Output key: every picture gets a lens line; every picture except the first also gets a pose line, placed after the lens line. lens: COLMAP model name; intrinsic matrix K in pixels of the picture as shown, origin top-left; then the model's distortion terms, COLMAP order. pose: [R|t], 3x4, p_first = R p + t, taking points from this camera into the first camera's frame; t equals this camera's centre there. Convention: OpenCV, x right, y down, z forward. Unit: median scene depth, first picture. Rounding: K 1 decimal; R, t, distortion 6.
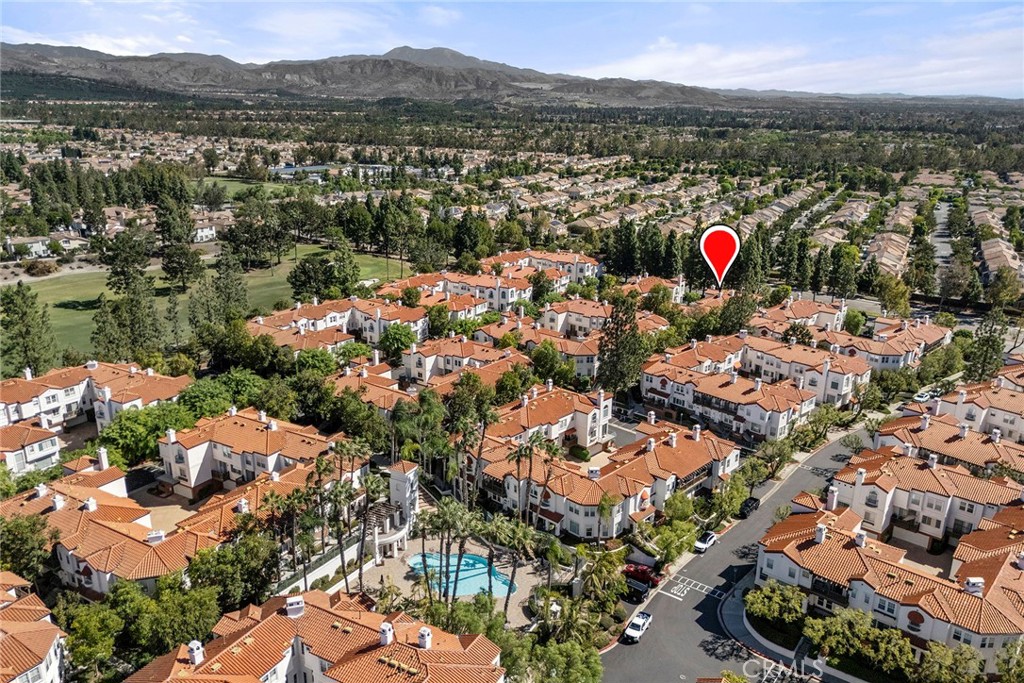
lens RADIAL K [[890.9, 0, 512.0], [0, 890.9, 341.5], [0, 0, 1]] dist [0.074544, -0.003319]
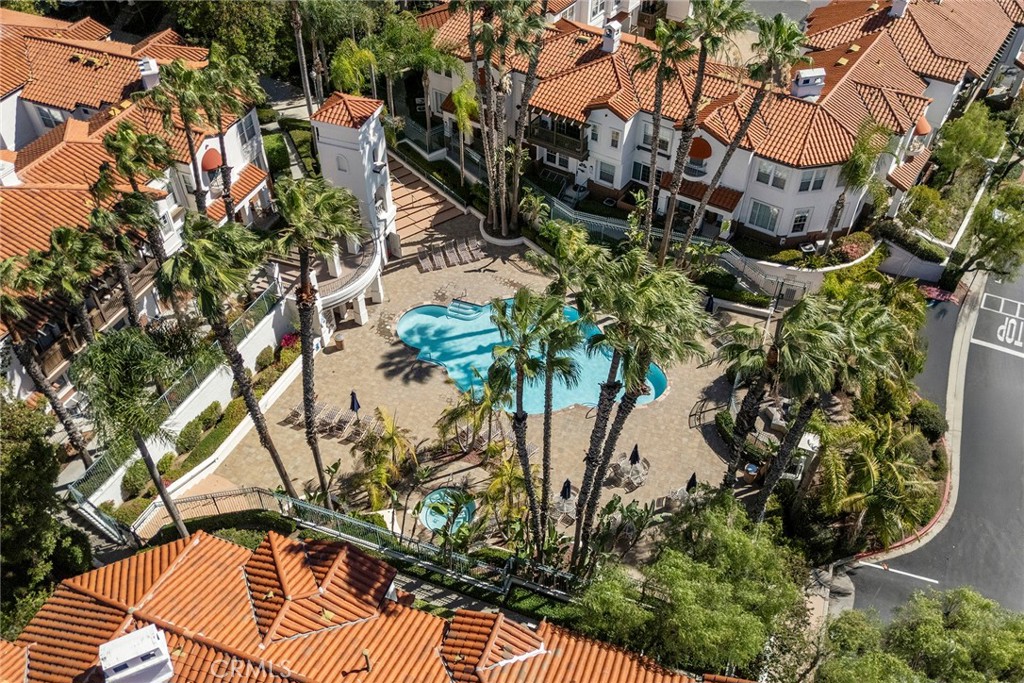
lens RADIAL K [[890.9, 0, 512.0], [0, 890.9, 341.5], [0, 0, 1]] dist [0.074544, -0.003319]
pose [[0.985816, -0.122546, 0.114671, -0.109054], [0.060506, 0.896819, 0.438241, 0.061196], [-0.156544, -0.425086, 0.891513, 0.591519]]
